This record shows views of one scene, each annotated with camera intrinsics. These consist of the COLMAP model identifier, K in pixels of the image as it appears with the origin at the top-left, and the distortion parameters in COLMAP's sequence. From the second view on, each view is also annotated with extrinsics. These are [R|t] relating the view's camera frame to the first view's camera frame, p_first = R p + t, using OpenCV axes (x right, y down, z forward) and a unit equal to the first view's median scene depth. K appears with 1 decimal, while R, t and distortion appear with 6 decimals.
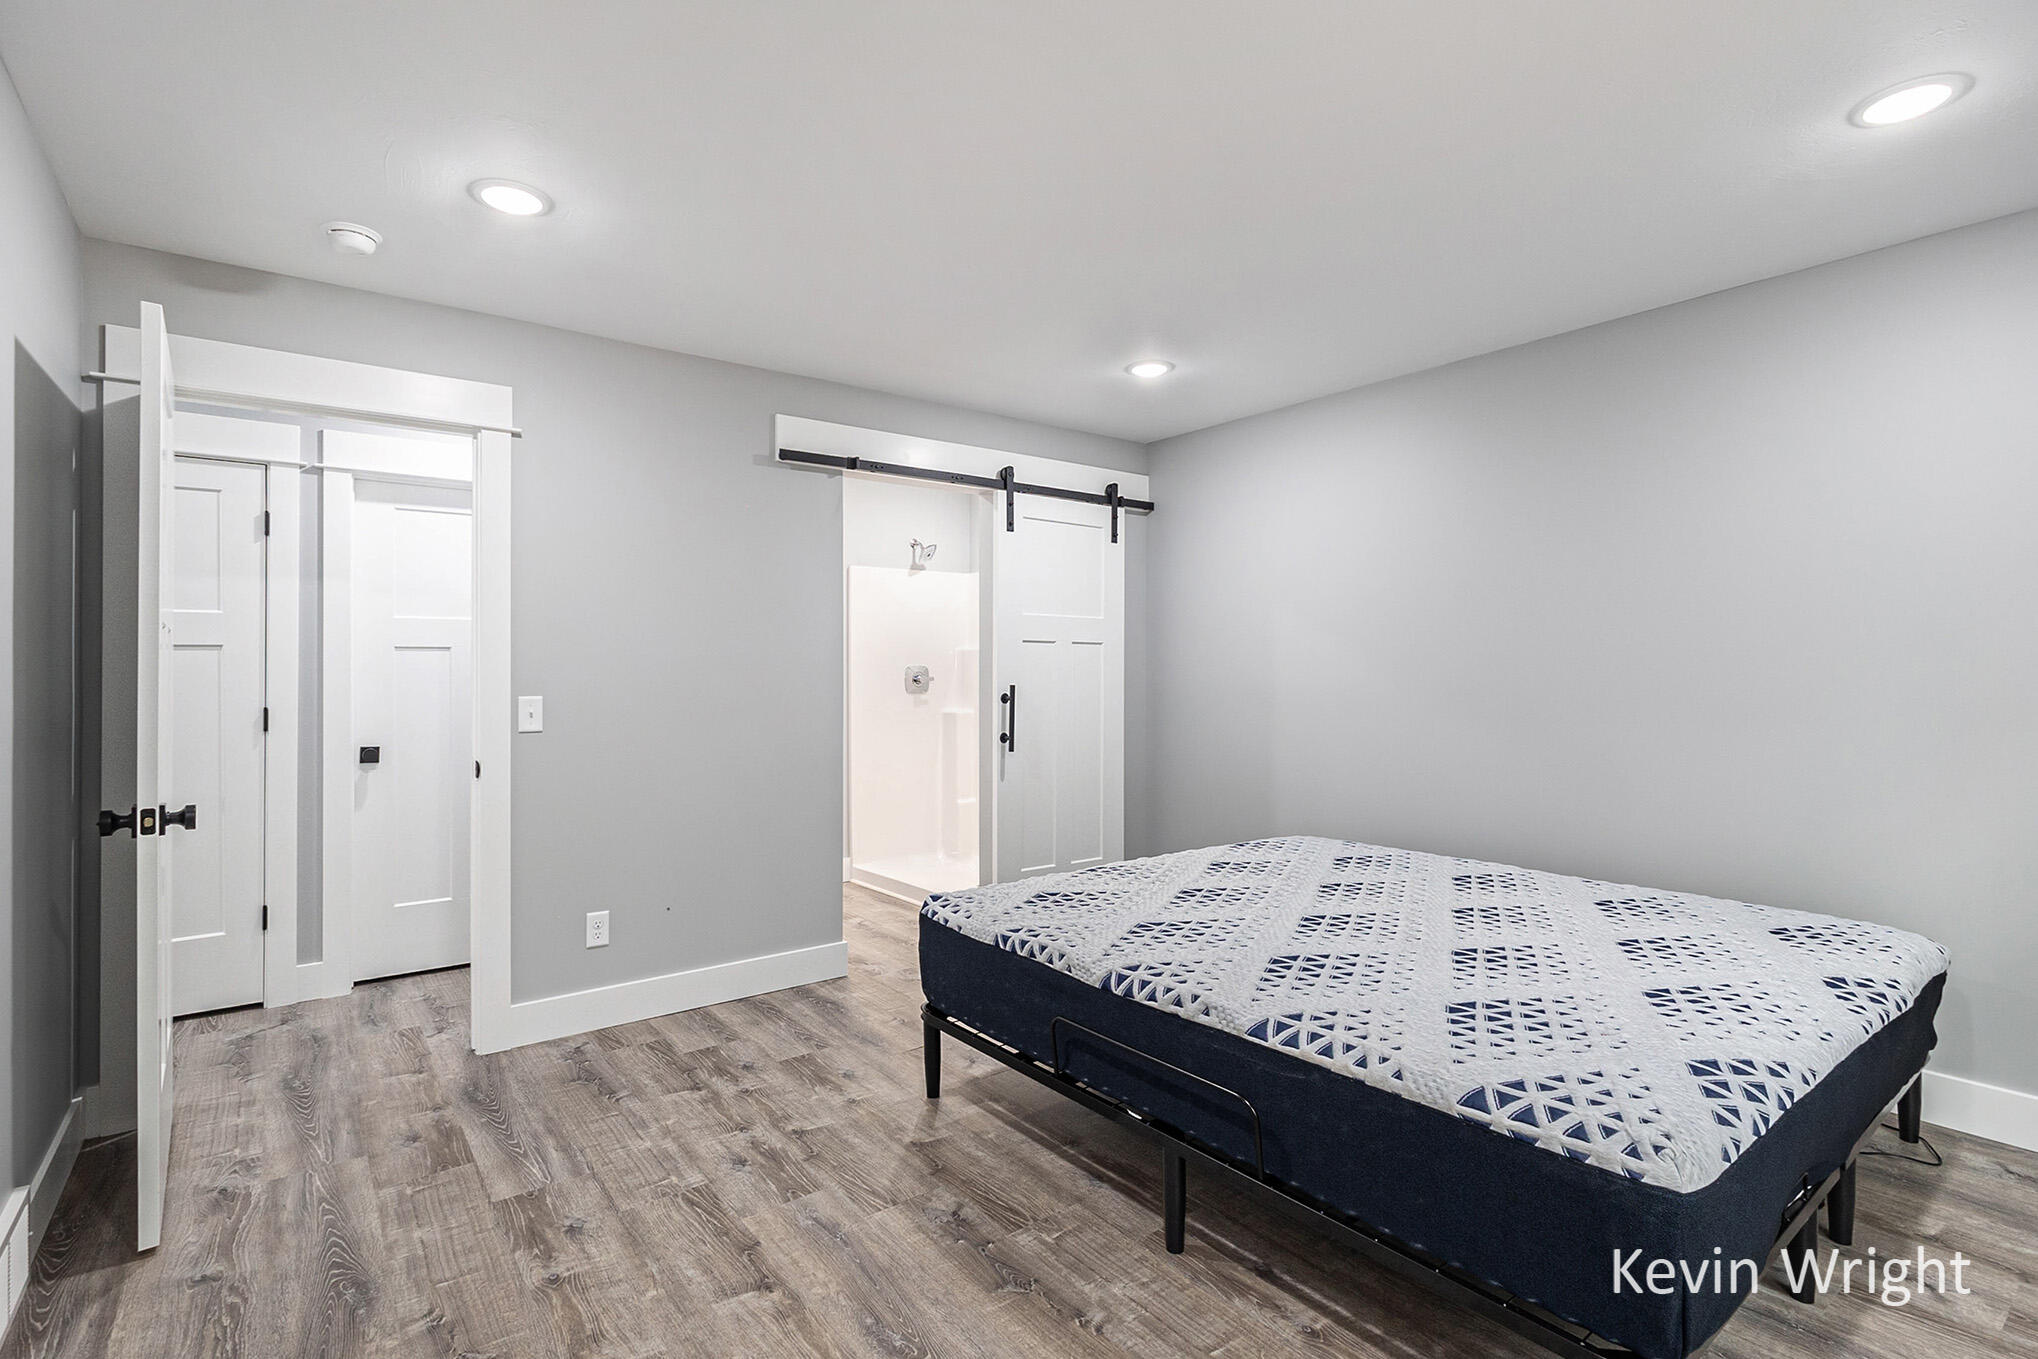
lens RADIAL K [[950.4, 0, 1027.4], [0, 950.4, 663.1], [0, 0, 1]] dist [0.001647, 0.000661]
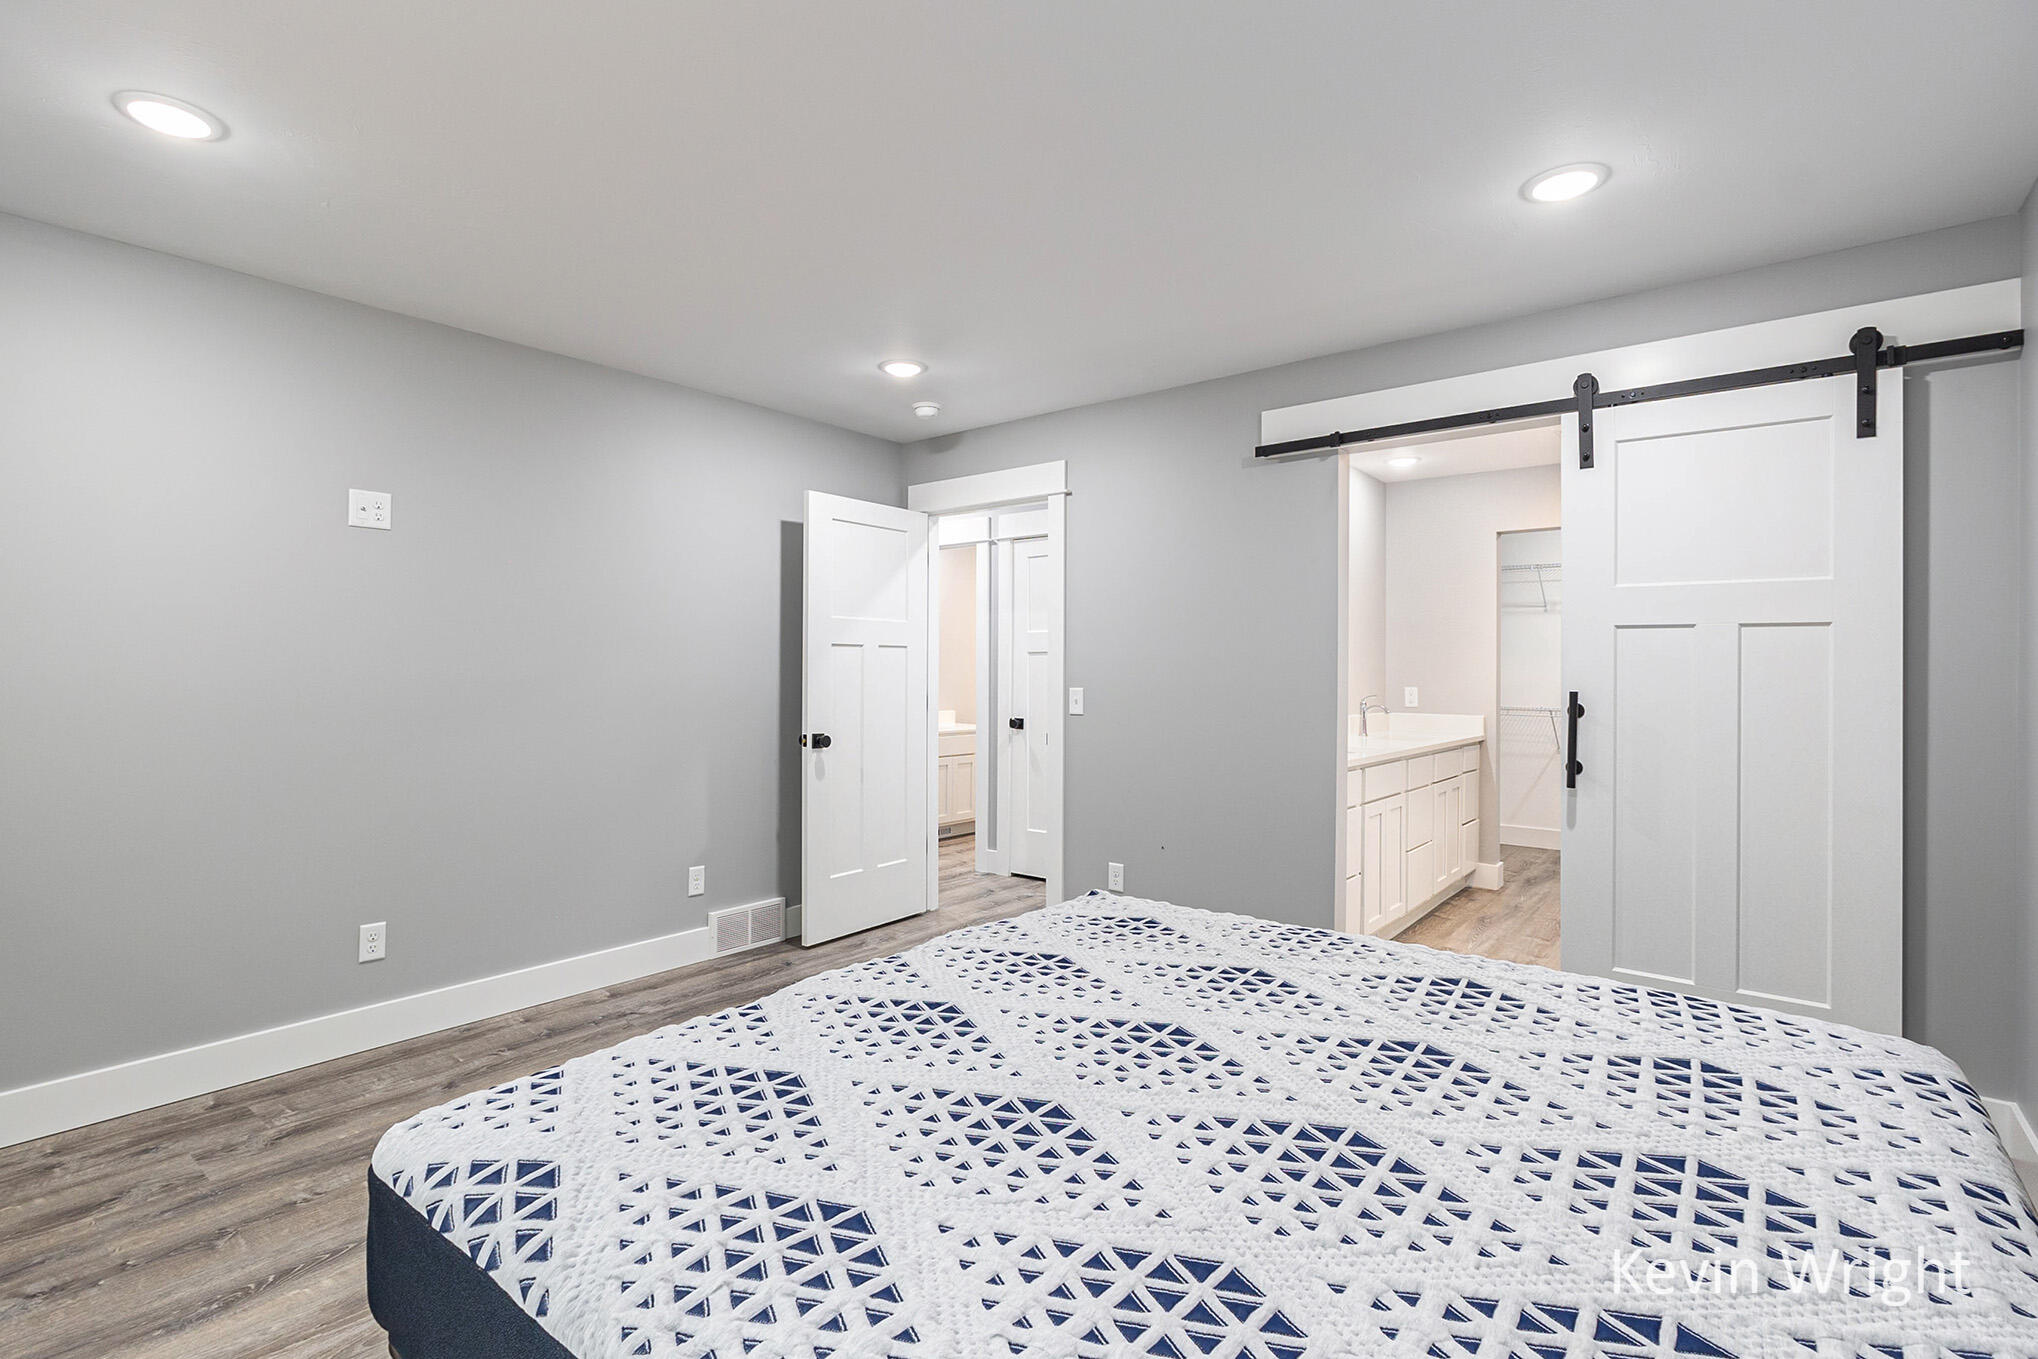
lens RADIAL K [[980.3, 0, 1009.3], [0, 980.3, 659.0], [0, 0, 1]] dist [0.000311, -0.001495]
pose [[0.229646, -0.005964, -0.973256, 0.664831], [0.005531, 0.999973, -0.004822, 0.000500], [0.973258, -0.004276, 0.229673, 0.497305]]
